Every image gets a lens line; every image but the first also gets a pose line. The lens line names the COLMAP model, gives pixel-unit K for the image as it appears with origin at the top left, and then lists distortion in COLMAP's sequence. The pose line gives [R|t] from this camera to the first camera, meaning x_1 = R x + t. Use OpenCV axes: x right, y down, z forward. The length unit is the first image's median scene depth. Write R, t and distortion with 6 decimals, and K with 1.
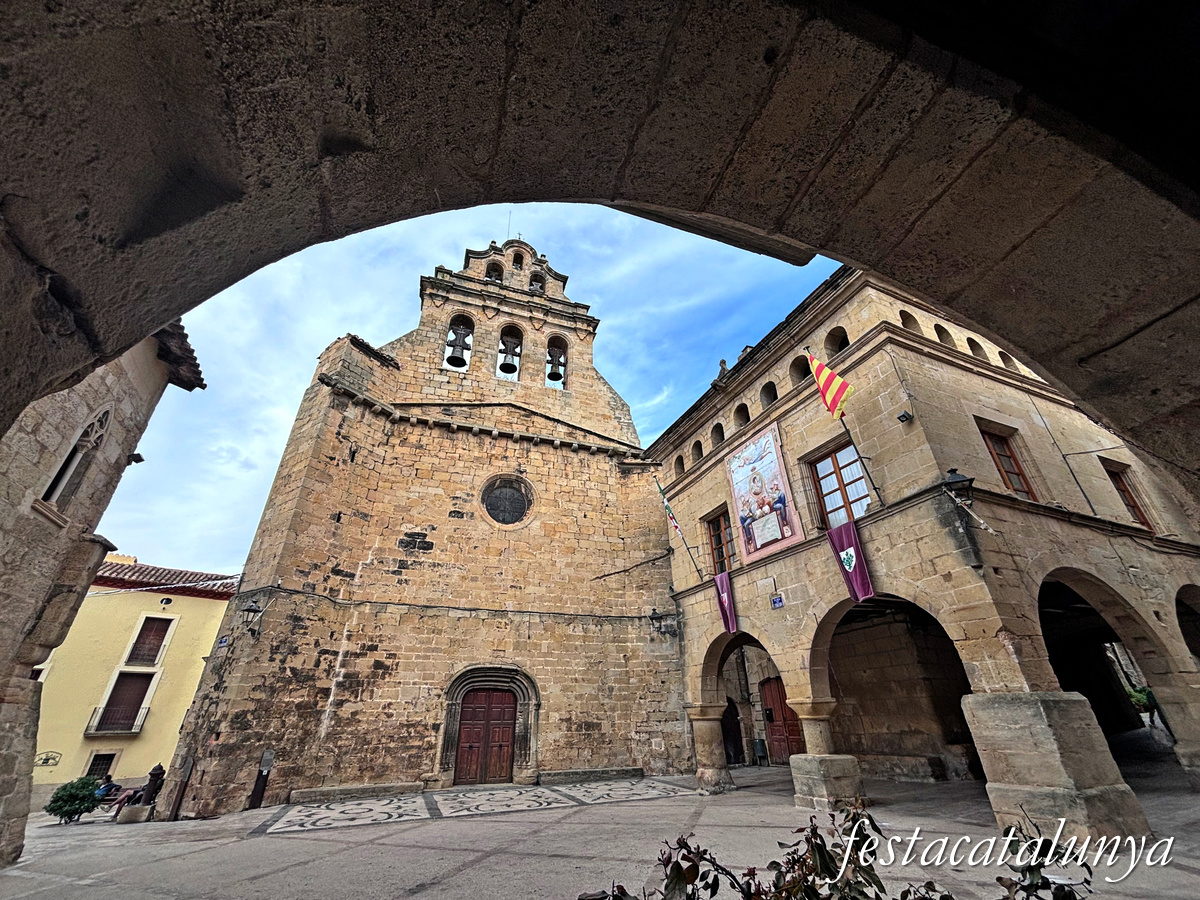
lens RADIAL K [[483.1, 0, 593.7], [0, 483.1, 449.6], [0, 0, 1]] dist [0.003238, -0.000530]
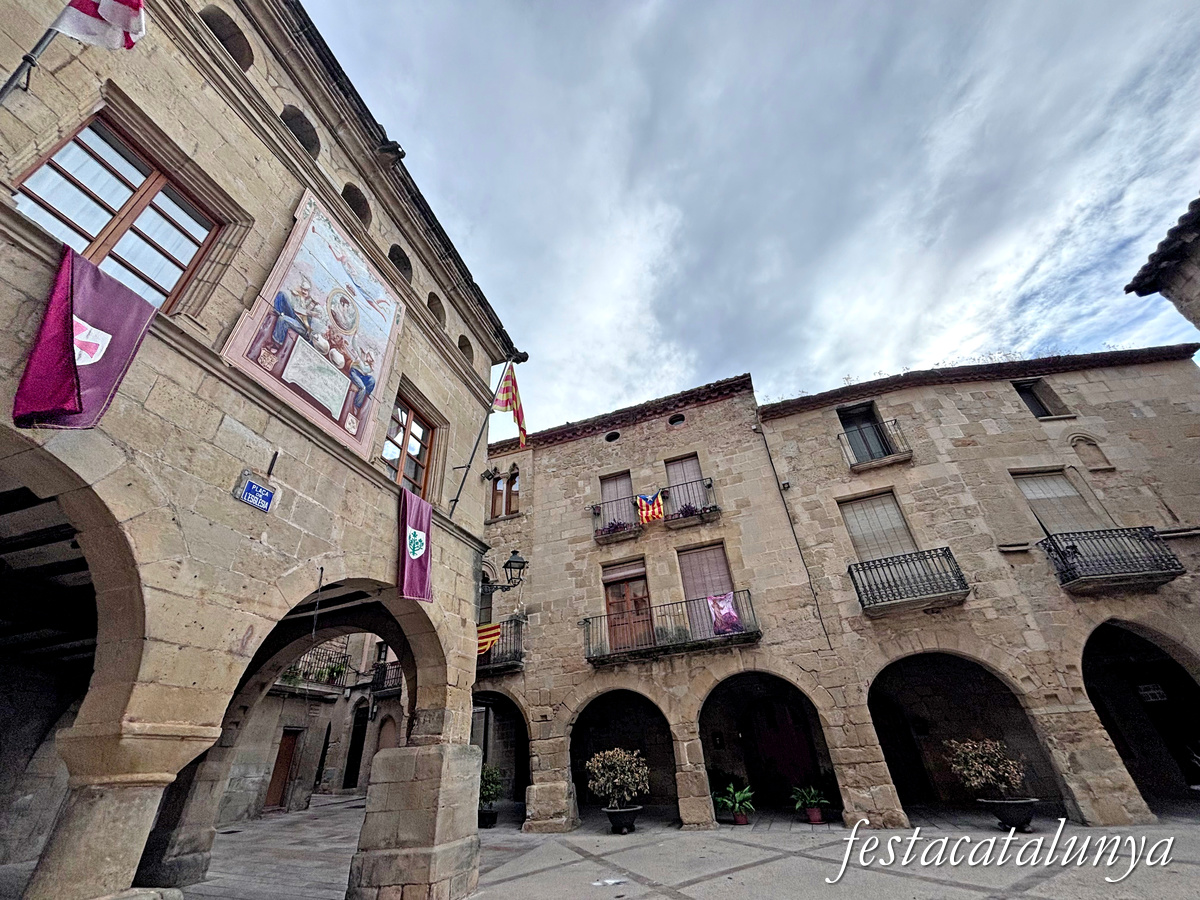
lens RADIAL K [[483.1, 0, 608.9], [0, 483.1, 450.5], [0, 0, 1]] dist [0.003238, -0.000530]
pose [[-0.762899, 0.407392, 0.502012, -0.097403], [-0.252732, 0.526777, -0.811562, 0.573288], [-0.595073, -0.746014, -0.298917, 0.980660]]
